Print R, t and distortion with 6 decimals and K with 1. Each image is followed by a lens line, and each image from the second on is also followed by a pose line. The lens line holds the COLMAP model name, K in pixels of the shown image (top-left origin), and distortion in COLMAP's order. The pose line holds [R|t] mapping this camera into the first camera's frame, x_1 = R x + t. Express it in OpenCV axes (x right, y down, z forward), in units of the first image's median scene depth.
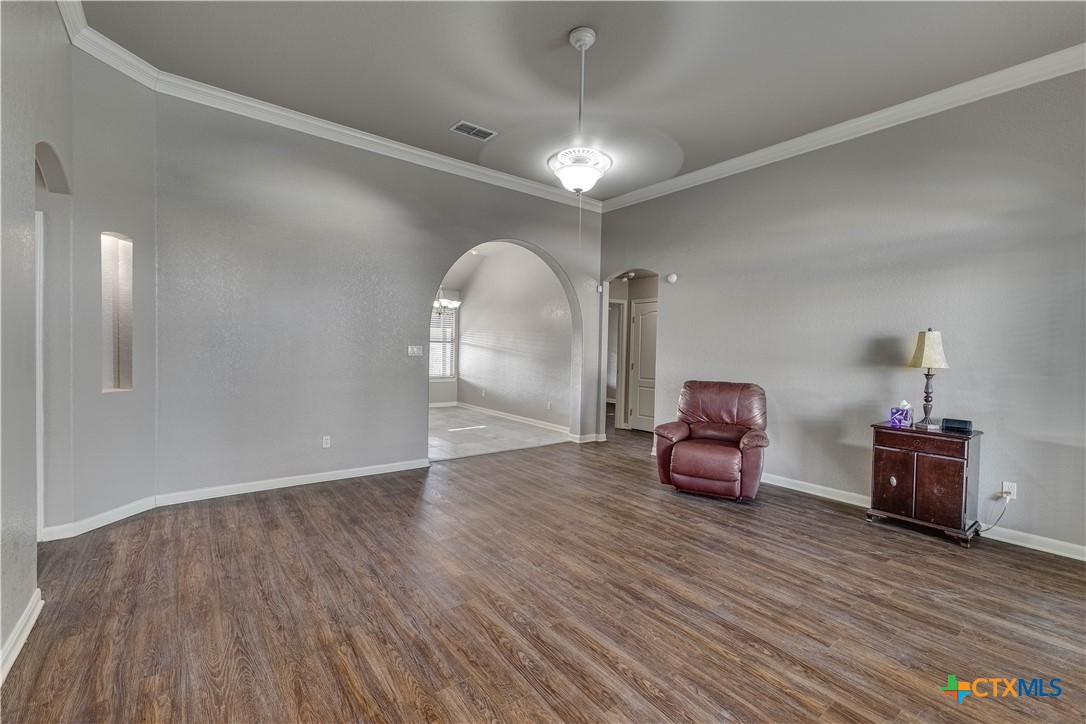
lens RADIAL K [[467.5, 0, 548.0], [0, 467.5, 364.2], [0, 0, 1]] dist [0.009749, -0.000409]
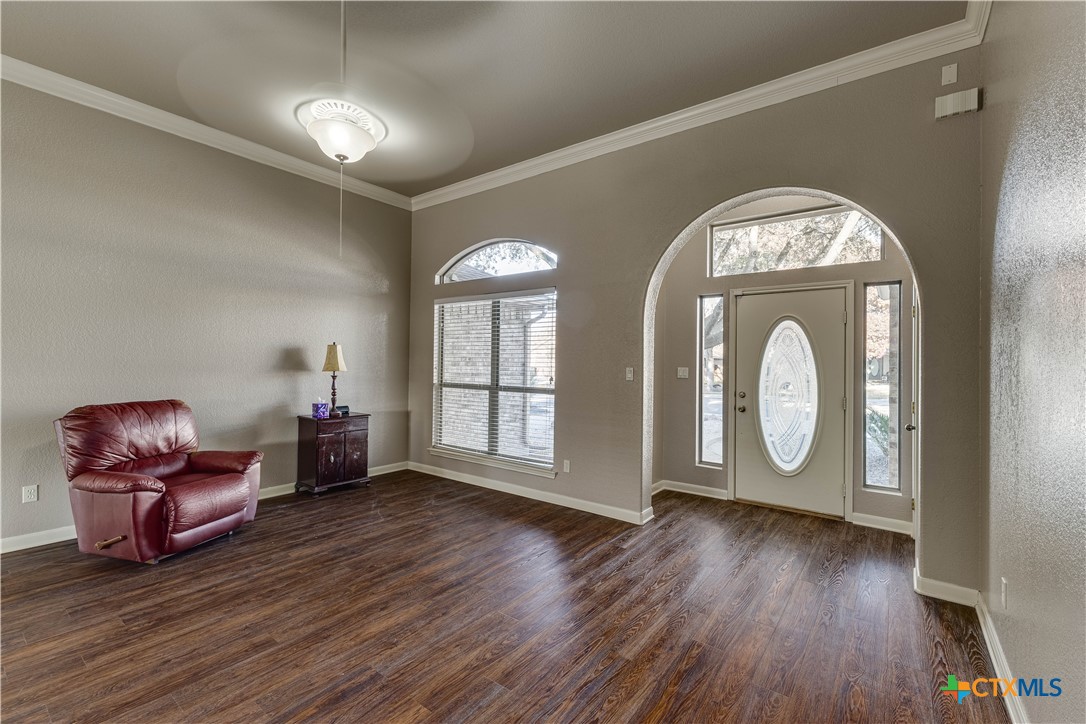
lens RADIAL K [[467.5, 0, 538.8], [0, 467.5, 357.4], [0, 0, 1]] dist [0.009749, -0.000409]
pose [[-0.252189, -0.012334, 0.967599, -0.673638], [0.016401, 0.999721, 0.017018, -0.046100], [-0.967539, 0.020161, -0.251916, 0.772621]]
